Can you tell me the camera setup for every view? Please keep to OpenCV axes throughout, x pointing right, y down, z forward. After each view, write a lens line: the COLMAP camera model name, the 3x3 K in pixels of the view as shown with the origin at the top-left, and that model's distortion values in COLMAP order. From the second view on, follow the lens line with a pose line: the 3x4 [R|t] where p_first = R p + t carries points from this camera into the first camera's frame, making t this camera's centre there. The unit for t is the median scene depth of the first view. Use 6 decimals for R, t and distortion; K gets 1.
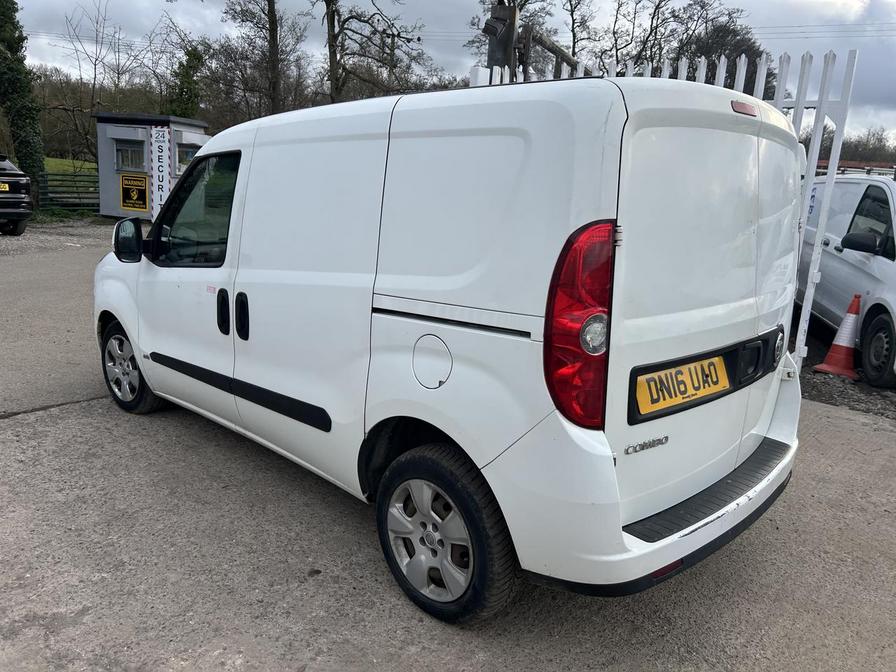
lens RADIAL K [[670.6, 0, 443.5], [0, 670.6, 327.6], [0, 0, 1]] dist [0.051891, -0.056532]
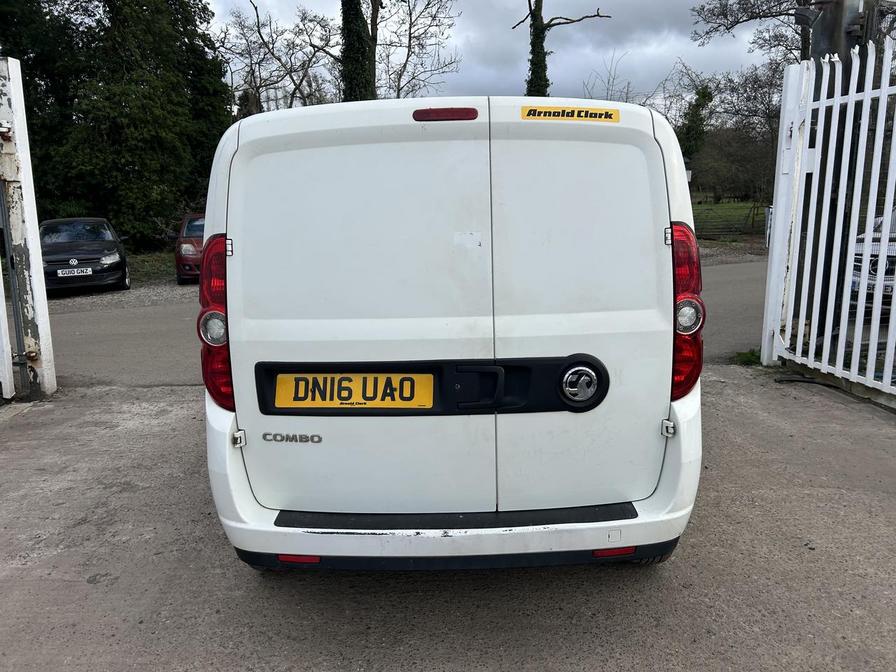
lens RADIAL K [[670.6, 0, 451.2], [0, 670.6, 327.3], [0, 0, 1]] dist [0.051891, -0.056532]
pose [[0.702365, 0.062527, -0.709065, 0.653621], [-0.098869, 0.995048, -0.010189, -0.009947], [0.704917, 0.077261, 0.705070, 0.208241]]
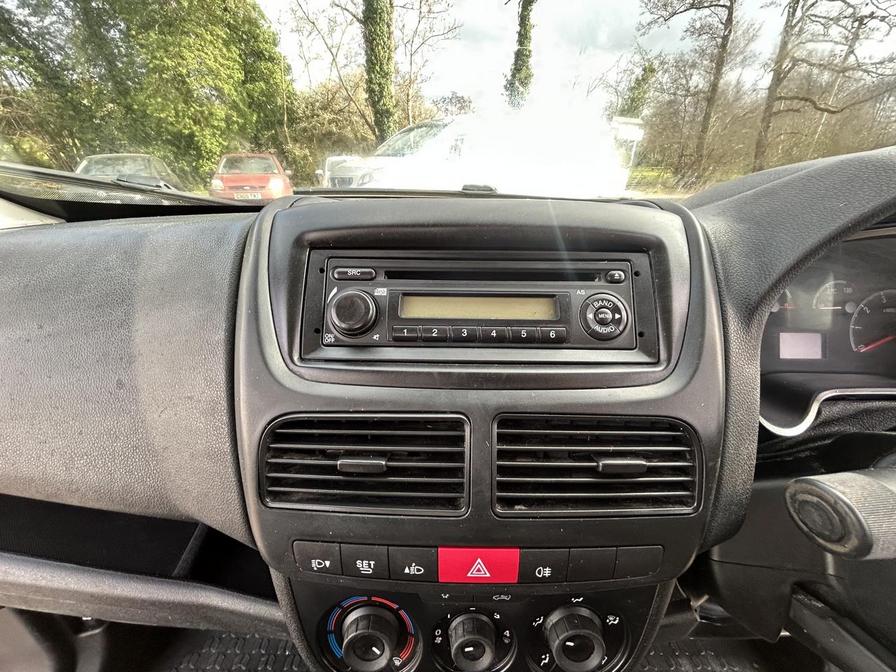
lens RADIAL K [[361.3, 0, 448.5], [0, 361.3, 336.8], [0, 0, 1]] dist [0.000746, -0.000908]
pose [[0.698510, 0.257795, -0.667552, -0.205708], [-0.122919, 0.962215, 0.242968, -0.130530], [0.704964, -0.087661, 0.703805, 1.047075]]
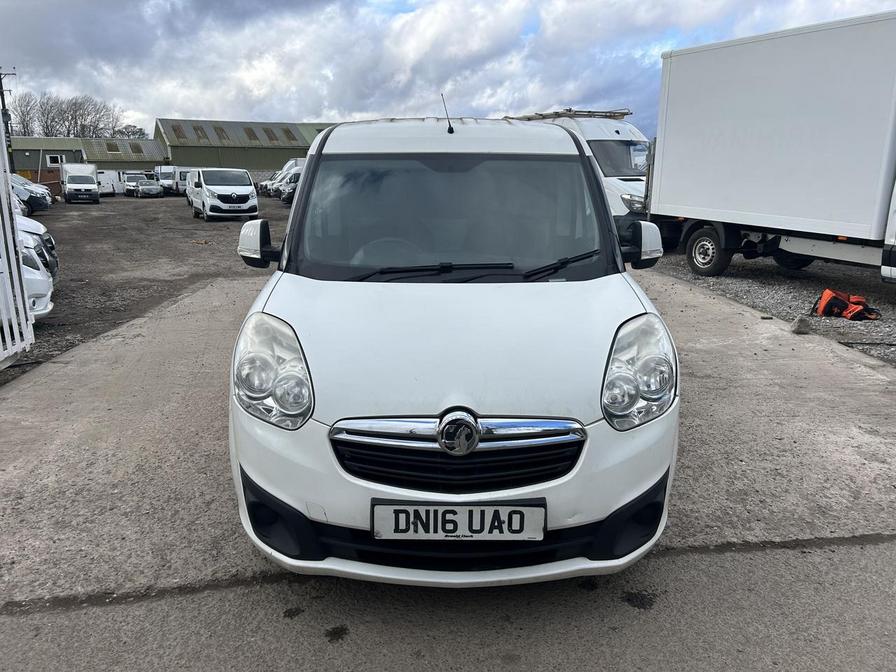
lens RADIAL K [[670.6, 0, 447.1], [0, 670.6, 336.9], [0, 0, 1]] dist [0.051891, -0.056532]
pose [[-0.712453, -0.212502, 0.668771, -0.849218], [0.113439, 0.905631, 0.408613, -0.395223], [-0.692490, 0.366982, -0.621113, 1.676242]]
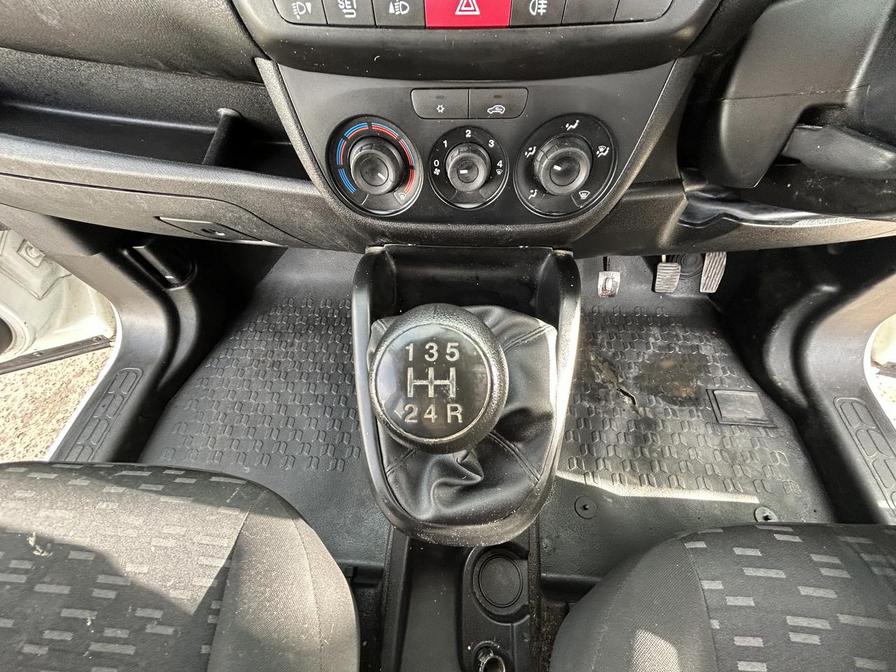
lens RADIAL K [[361.3, 0, 448.2], [0, 361.3, 335.7], [0, 0, 1]] dist [0.000746, -0.000908]
pose [[0.656209, 0.605633, -0.450110, -0.183367], [-0.095974, 0.658647, 0.746306, -0.095177], [0.748451, -0.446534, 0.490336, 1.038908]]
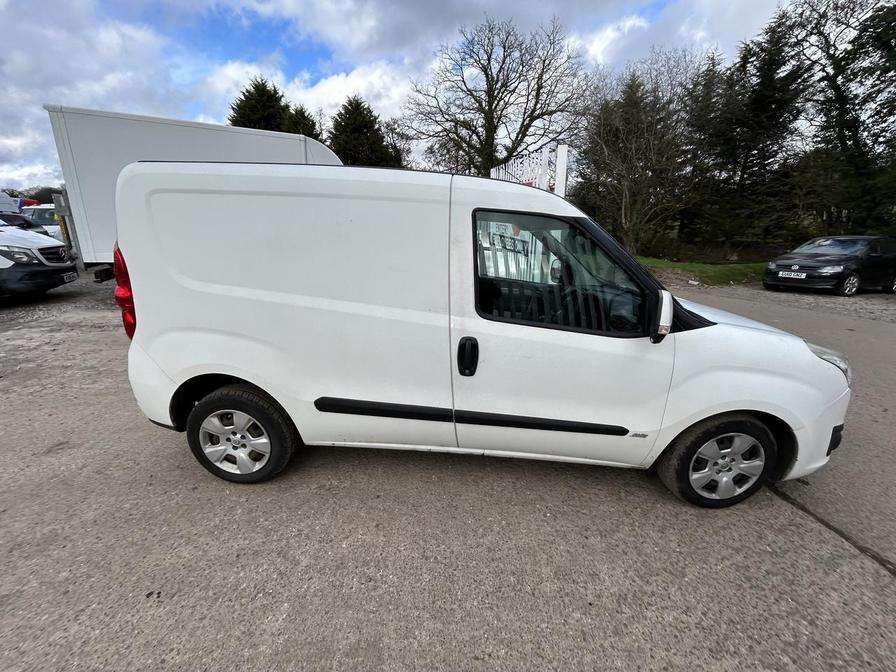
lens RADIAL K [[361.3, 0, 449.0], [0, 361.3, 338.0], [0, 0, 1]] dist [0.000746, -0.000908]
pose [[-0.740763, 0.141705, -0.656650, 0.391582], [-0.189315, 0.893842, 0.406457, -0.284110], [0.644538, 0.425402, -0.635298, 1.388108]]
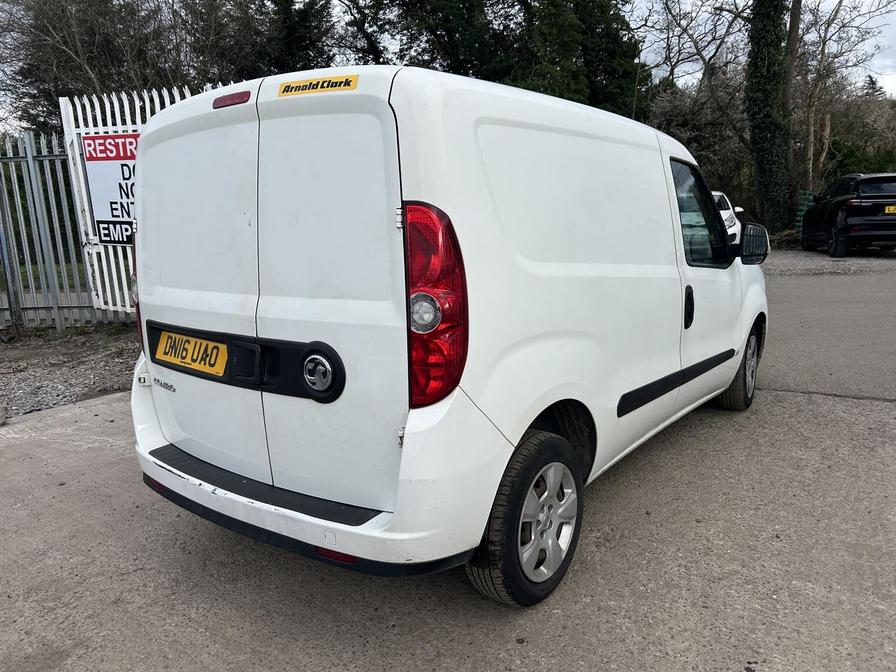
lens RADIAL K [[670.6, 0, 441.6], [0, 670.6, 340.0], [0, 0, 1]] dist [0.051891, -0.056532]
pose [[0.120424, 0.144622, -0.982132, 0.867307], [-0.167347, 0.978131, 0.123514, -0.087336], [0.978516, 0.149482, 0.141992, 0.697423]]
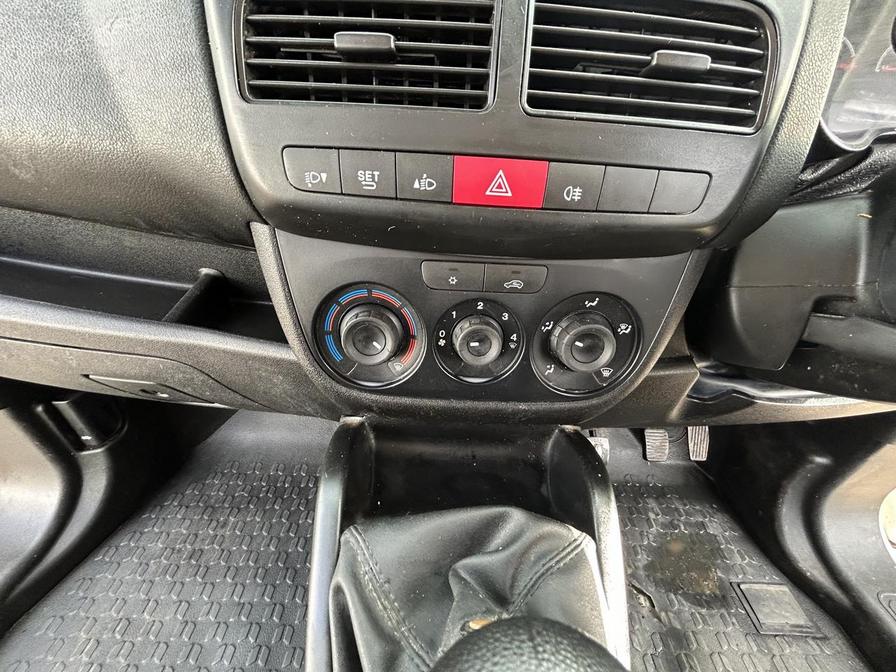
lens RADIAL K [[361.3, 0, 448.3], [0, 361.3, 337.5], [0, 0, 1]] dist [0.000746, -0.000908]
pose [[0.699241, 0.403427, -0.590176, -0.199339], [-0.167893, 0.895136, 0.412969, -0.089626], [0.694891, -0.189679, 0.693649, 1.044566]]
